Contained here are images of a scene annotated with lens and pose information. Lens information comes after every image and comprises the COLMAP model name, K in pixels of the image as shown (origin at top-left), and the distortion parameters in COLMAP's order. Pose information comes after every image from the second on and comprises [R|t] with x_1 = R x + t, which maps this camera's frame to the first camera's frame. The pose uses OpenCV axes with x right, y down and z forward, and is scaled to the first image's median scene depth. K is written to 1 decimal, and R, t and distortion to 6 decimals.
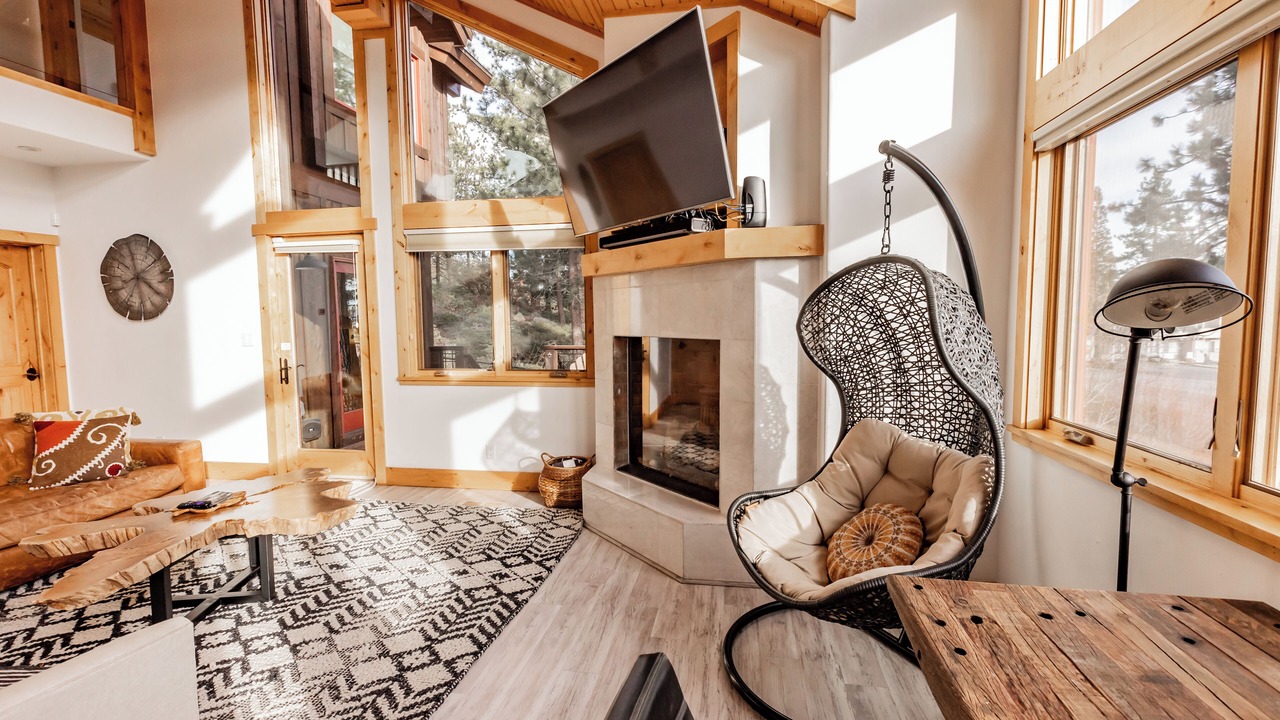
lens RADIAL K [[578.1, 0, 640.0], [0, 578.1, 360.0], [0, 0, 1]] dist [0.002593, -0.001137]
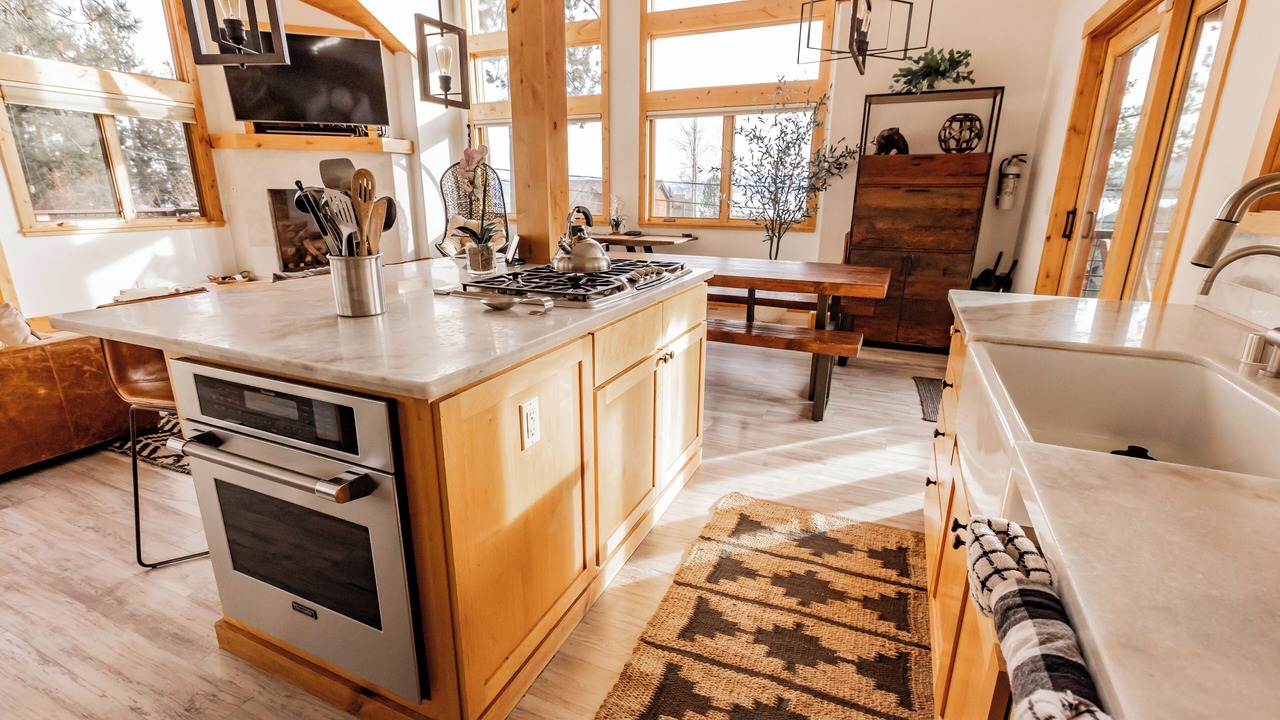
lens RADIAL K [[578.1, 0, 640.0], [0, 578.1, 360.0], [0, 0, 1]] dist [0.002593, -0.001137]
pose [[0.243407, -0.258491, 0.934845, -1.200257], [0.066338, 0.966013, 0.249837, 0.065561], [-0.967653, 0.001204, 0.252282, -0.321148]]
